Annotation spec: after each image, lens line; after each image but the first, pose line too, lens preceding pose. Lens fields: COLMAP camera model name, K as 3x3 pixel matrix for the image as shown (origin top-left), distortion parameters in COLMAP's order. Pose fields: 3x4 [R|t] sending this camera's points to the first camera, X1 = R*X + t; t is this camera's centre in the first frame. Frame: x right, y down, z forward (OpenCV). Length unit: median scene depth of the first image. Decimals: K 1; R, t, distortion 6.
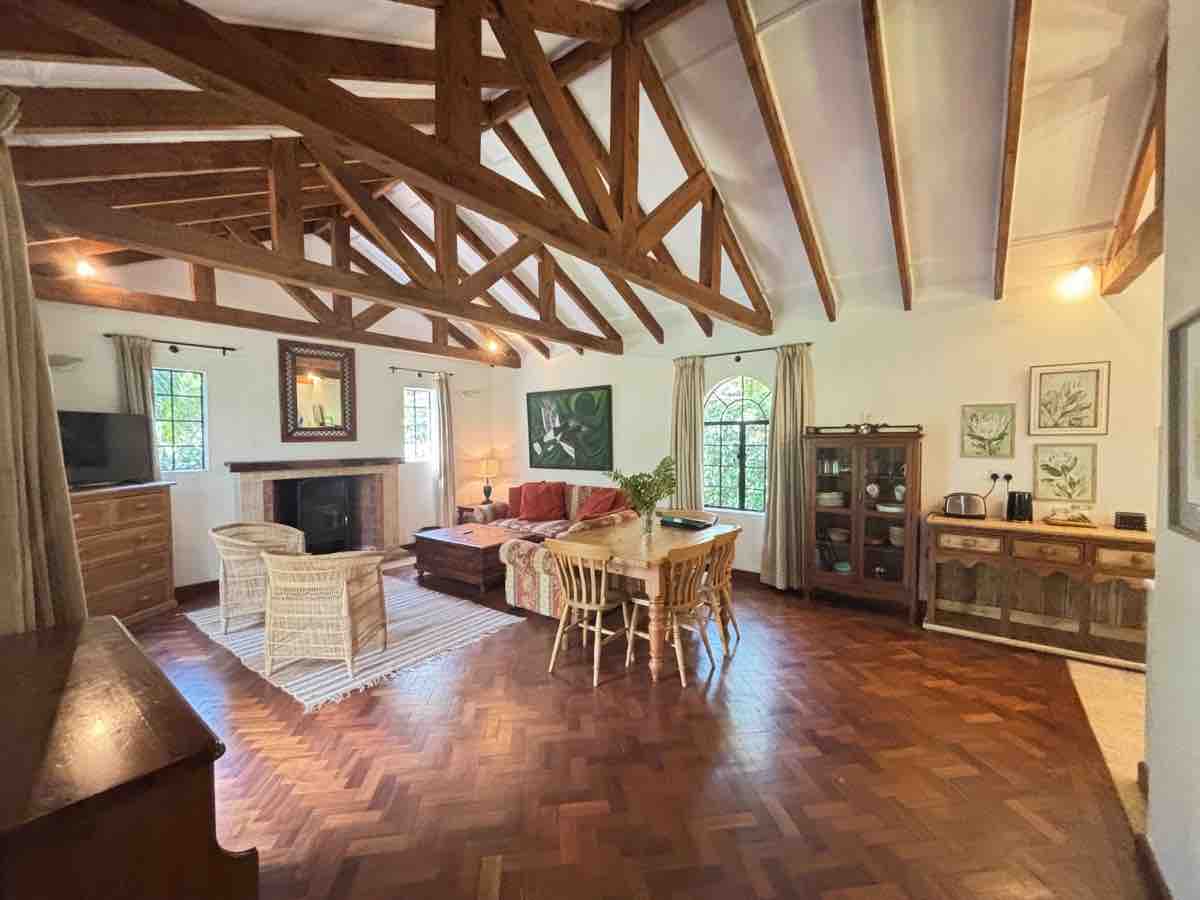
lens RADIAL K [[490.3, 0, 599.1], [0, 490.3, 456.6], [0, 0, 1]] dist [0.013298, -0.000188]
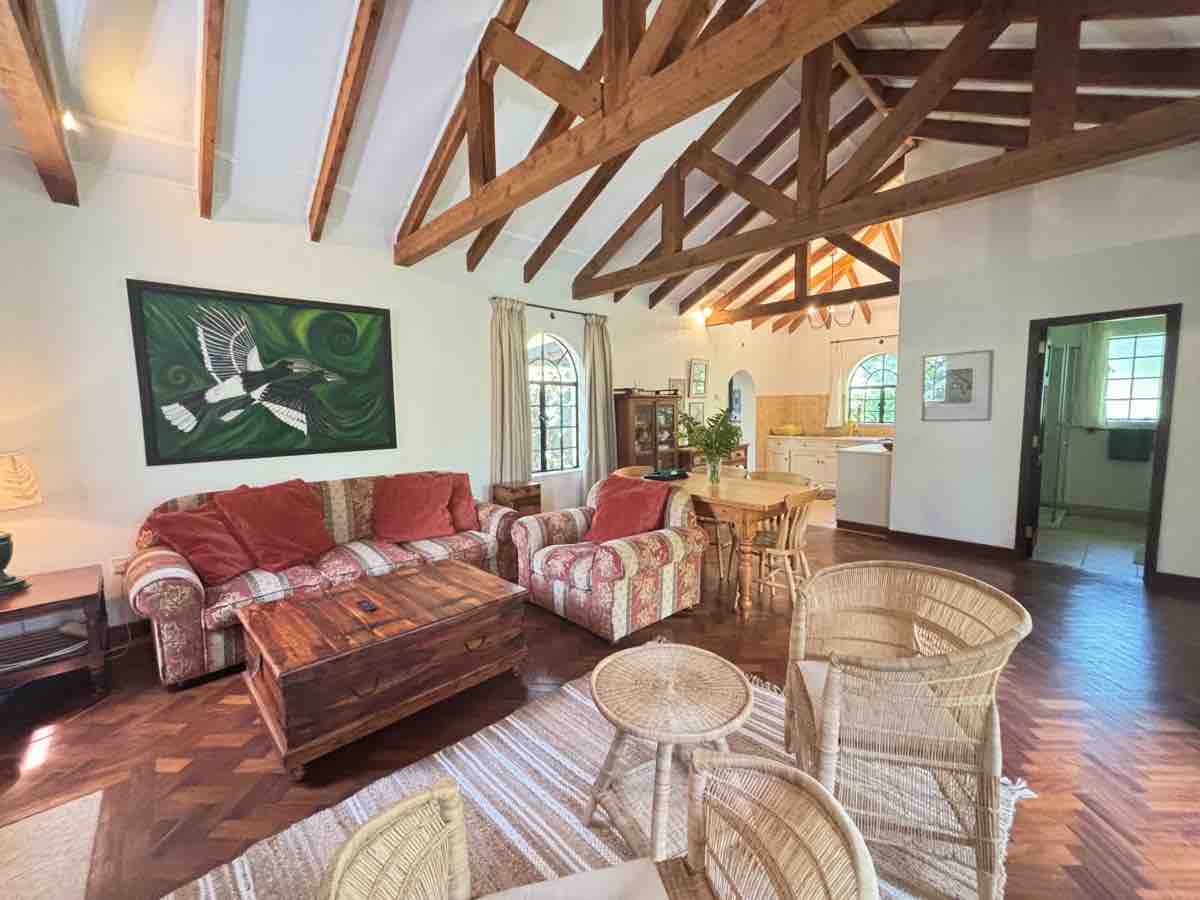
lens RADIAL K [[490.3, 0, 599.1], [0, 490.3, 456.6], [0, 0, 1]] dist [0.013298, -0.000188]
pose [[0.153727, -0.088733, 0.984121, -0.529303], [0.055993, 0.995142, 0.080980, 0.003271], [-0.986526, 0.042655, 0.157949, 0.600121]]
